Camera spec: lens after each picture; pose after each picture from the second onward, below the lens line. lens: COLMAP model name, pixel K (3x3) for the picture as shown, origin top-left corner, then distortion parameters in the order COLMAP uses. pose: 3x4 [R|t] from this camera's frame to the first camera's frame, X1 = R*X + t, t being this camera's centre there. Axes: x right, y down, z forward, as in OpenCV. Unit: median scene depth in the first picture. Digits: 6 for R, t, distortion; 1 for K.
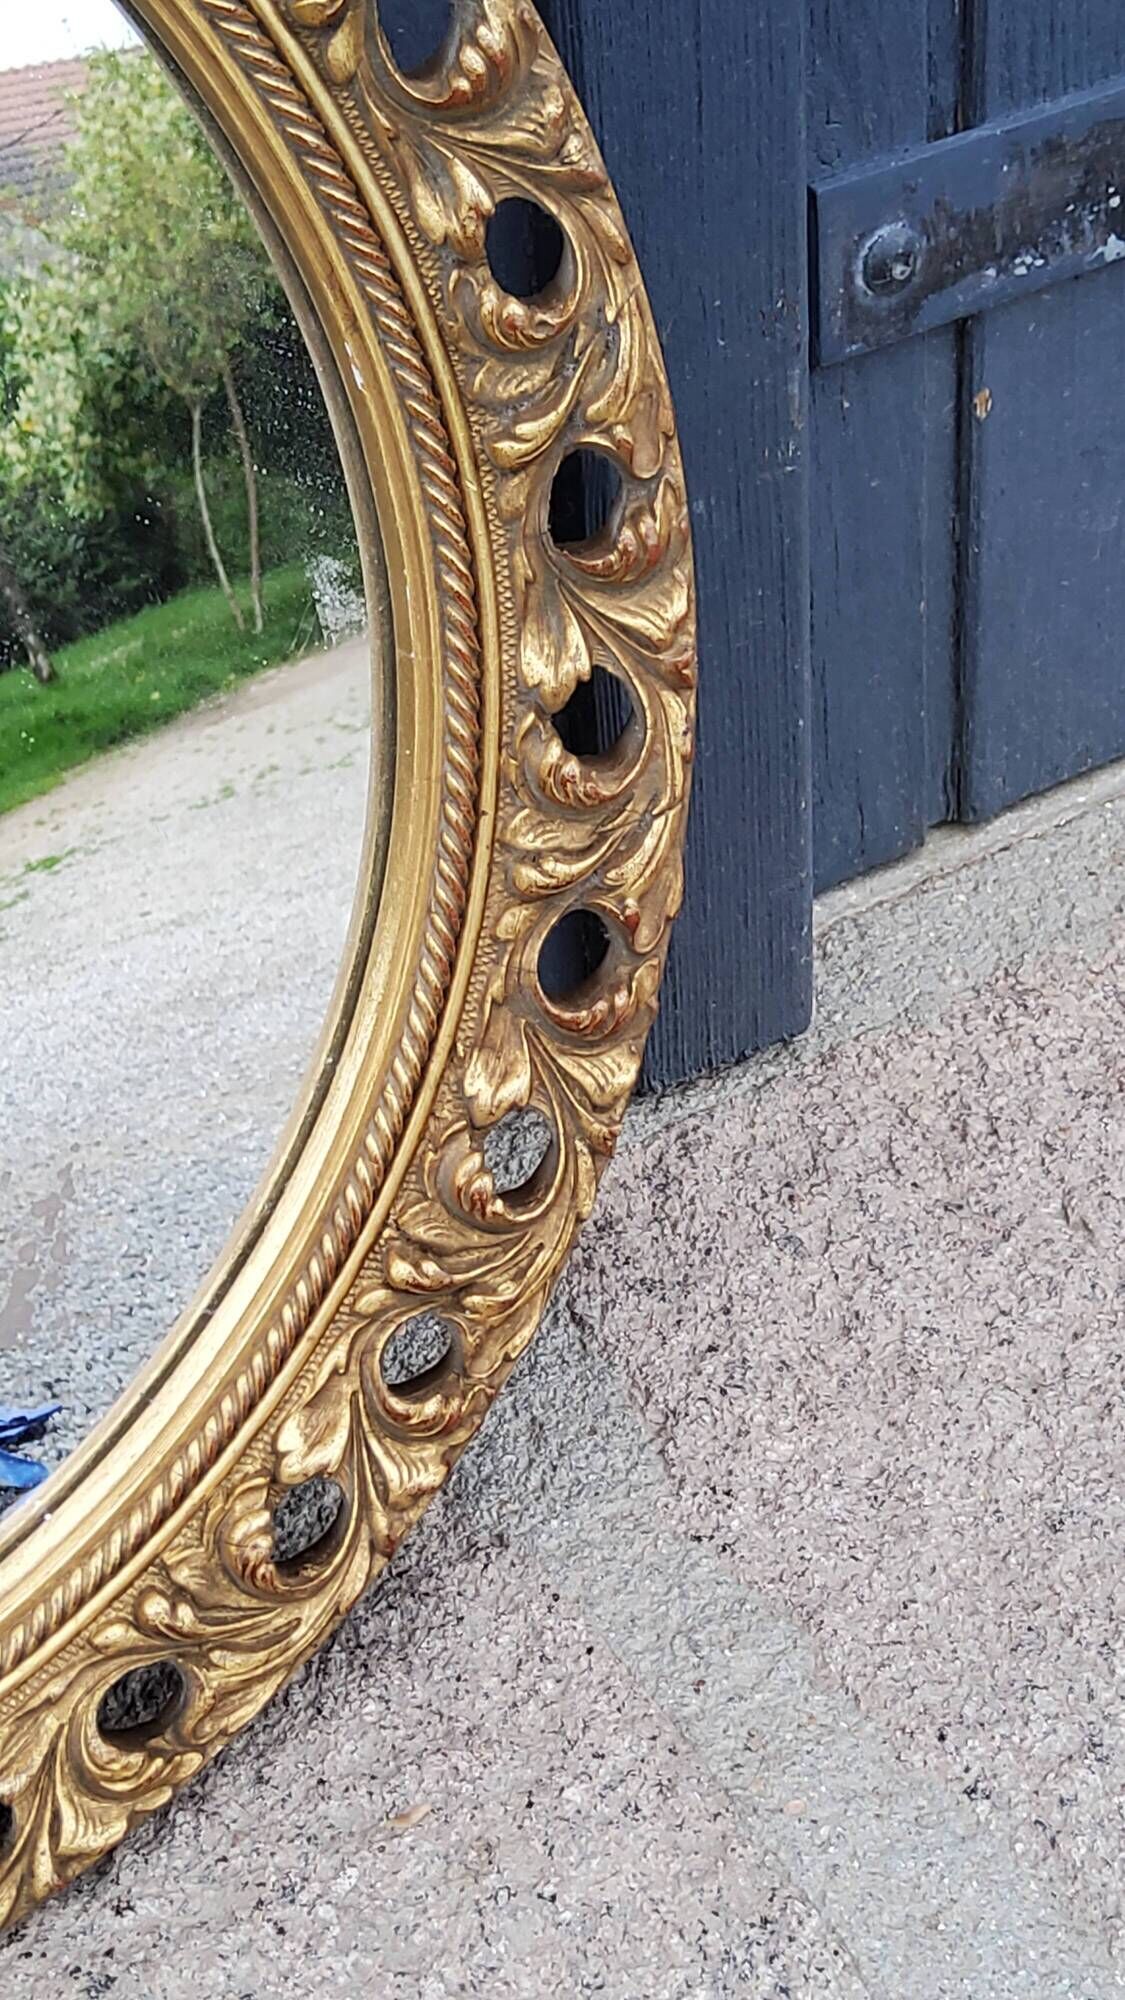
lens RADIAL K [[3028.6, 0, 571.0], [0, 3028.6, 983.8], [0, 0, 1]] dist [0.118437, 0.000000]
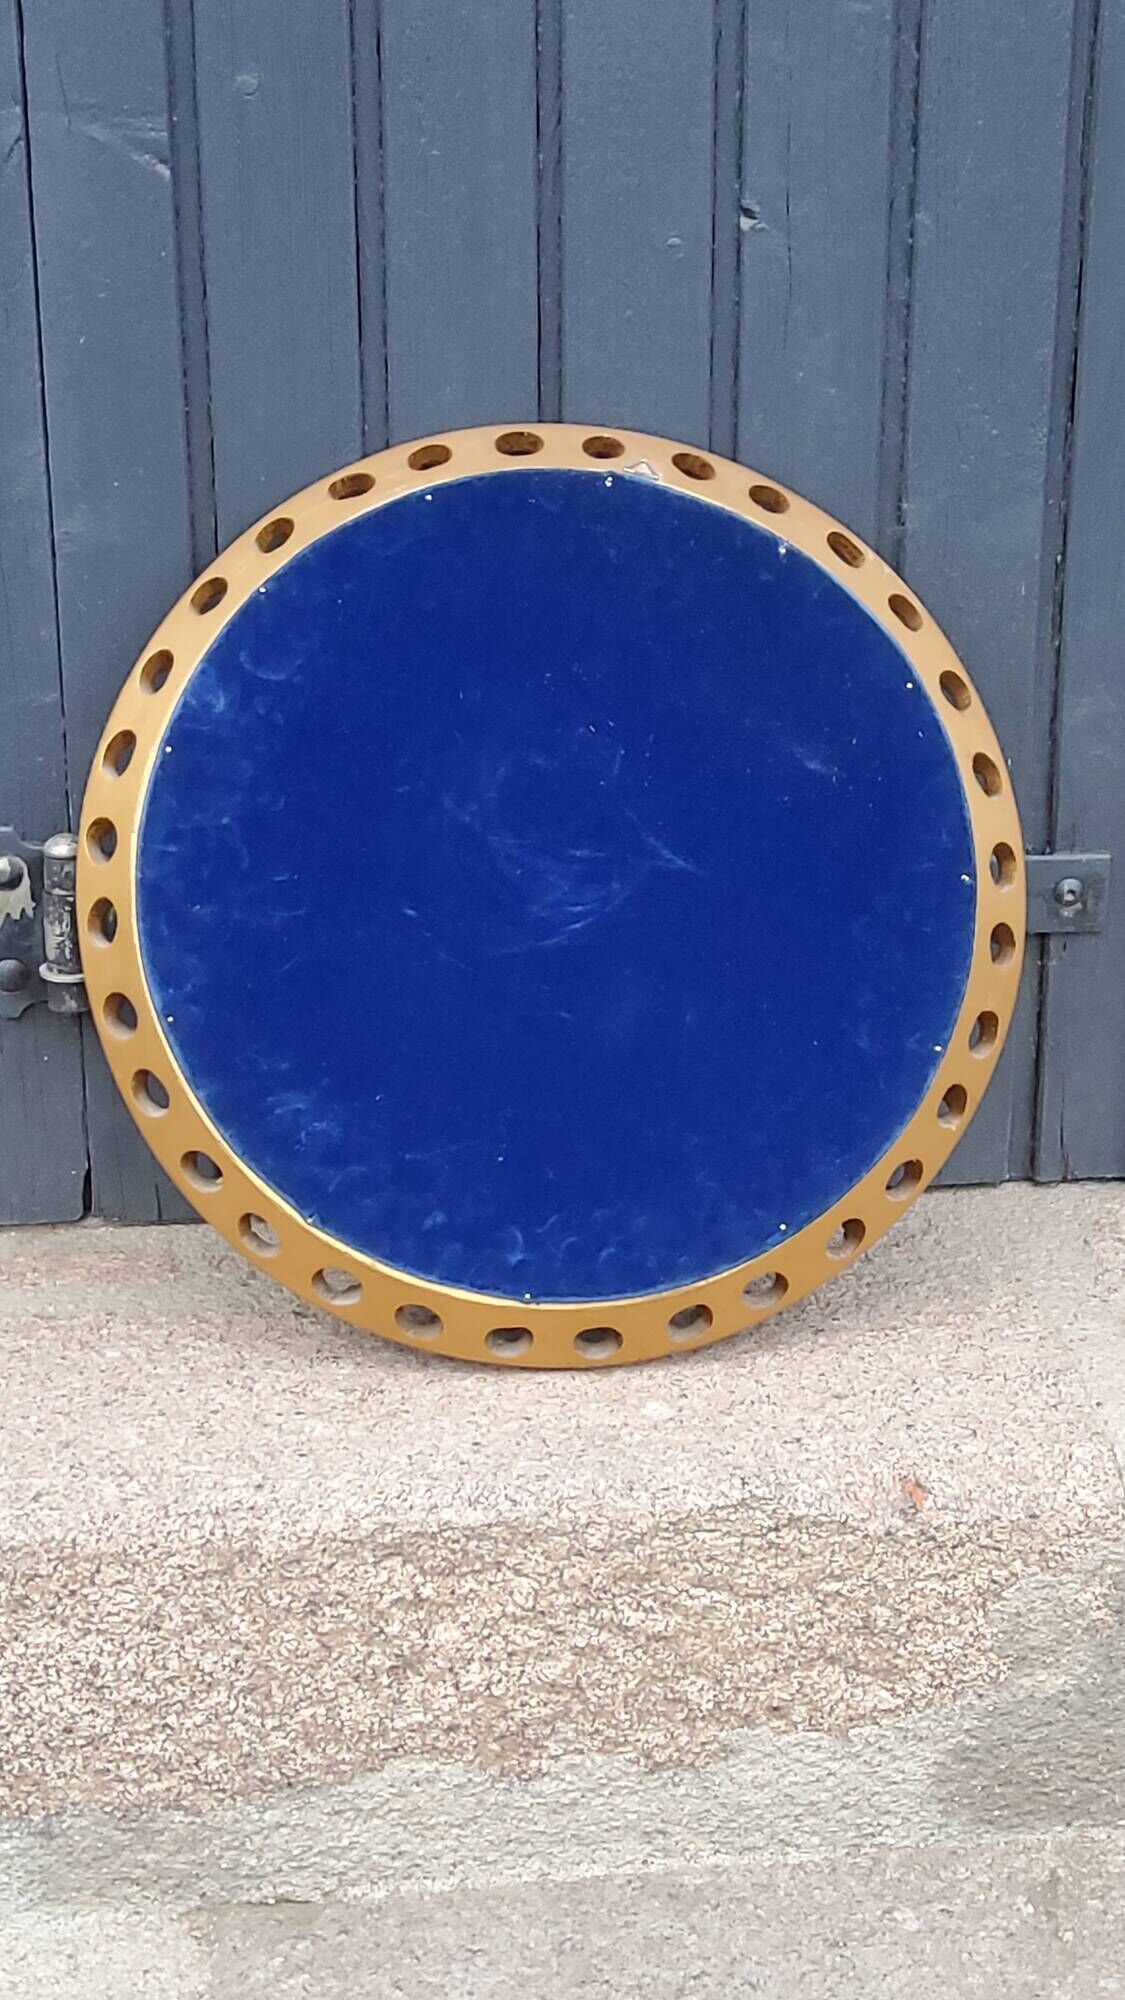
lens RADIAL K [[3028.6, 0, 579.1], [0, 3028.6, 972.8], [0, 0, 1]] dist [0.118437, 0.000000]
pose [[0.898467, 0.194224, -0.393743, 0.645163], [-0.310035, 0.915672, -0.255778, 0.773359], [0.310861, 0.351882, 0.882918, -1.545387]]
